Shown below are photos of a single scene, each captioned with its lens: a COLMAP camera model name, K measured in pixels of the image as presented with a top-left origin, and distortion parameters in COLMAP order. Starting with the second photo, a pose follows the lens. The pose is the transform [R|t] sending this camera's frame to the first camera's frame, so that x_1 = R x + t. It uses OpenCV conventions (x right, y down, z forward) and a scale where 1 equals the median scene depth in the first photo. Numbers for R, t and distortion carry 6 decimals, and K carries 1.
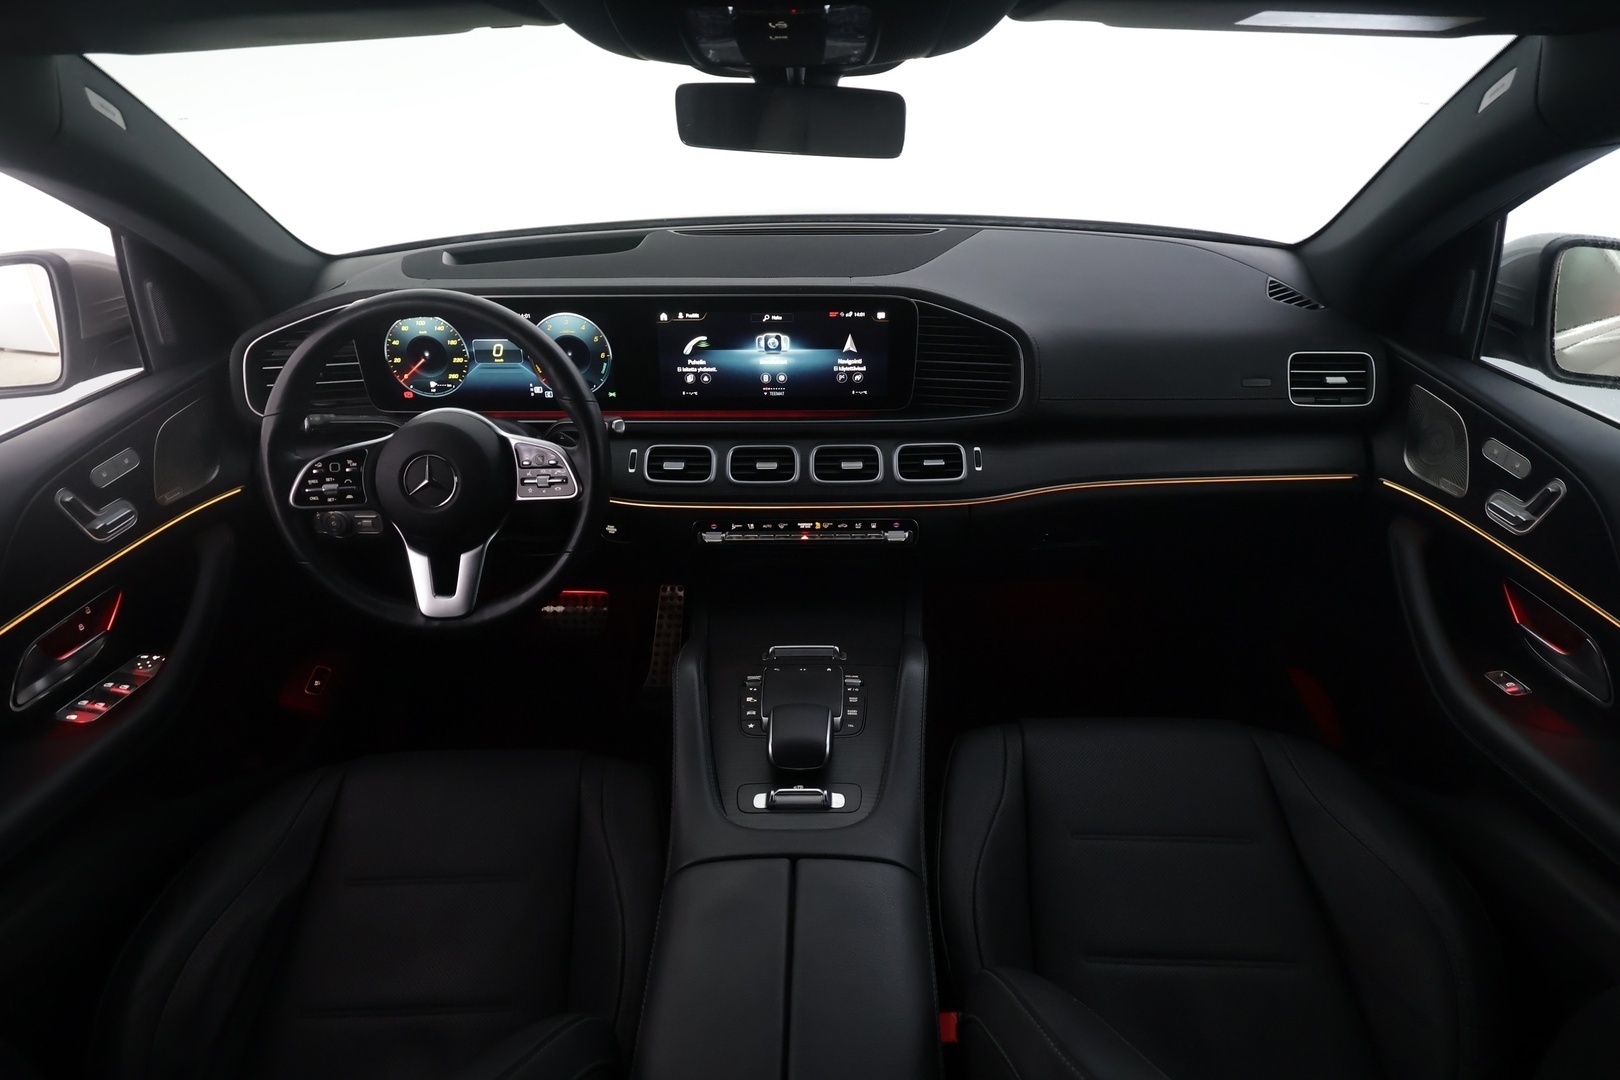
lens RADIAL K [[947.8, 0, 817.3], [0, 947.8, 565.6], [0, 0, 1]] dist [-0.020157, -0.000554]
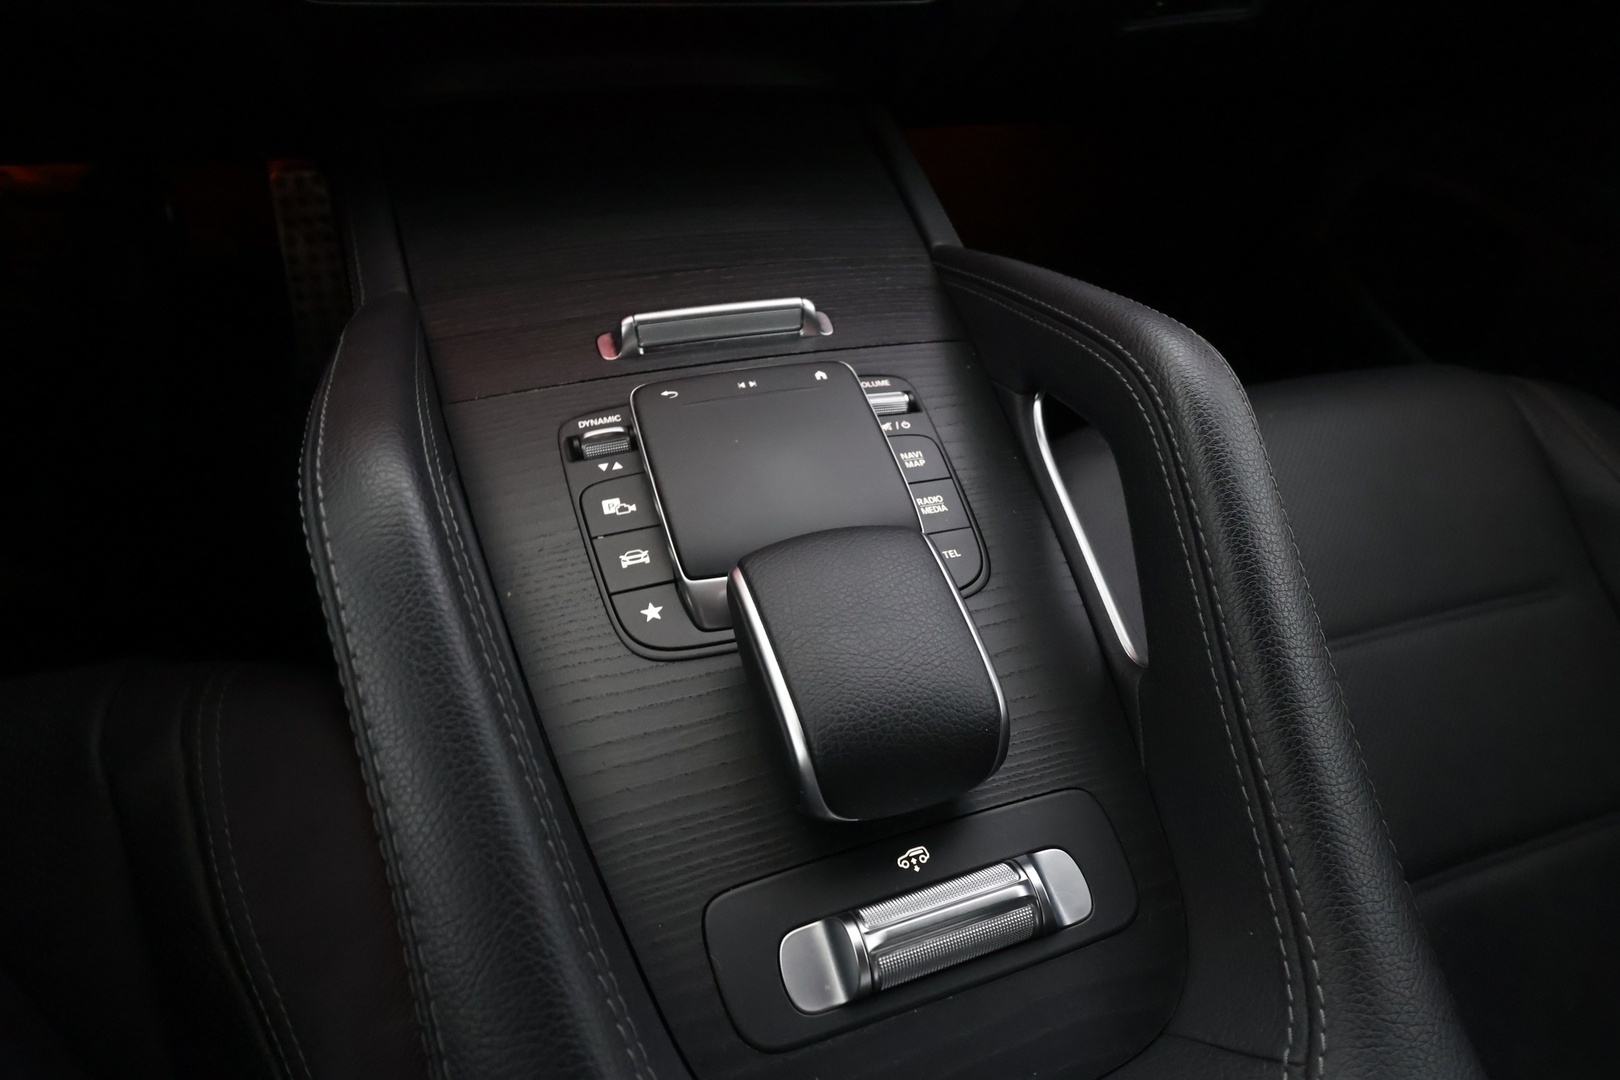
lens RADIAL K [[853.8, 0, 814.7], [0, 853.8, 542.3], [0, 0, 1]] dist [0.002917, 0.000090]
pose [[0.944438, -0.162686, 0.285604, -0.086302], [0.034313, 0.912970, 0.406582, 0.038756], [-0.326893, -0.374191, 0.867826, 0.697978]]
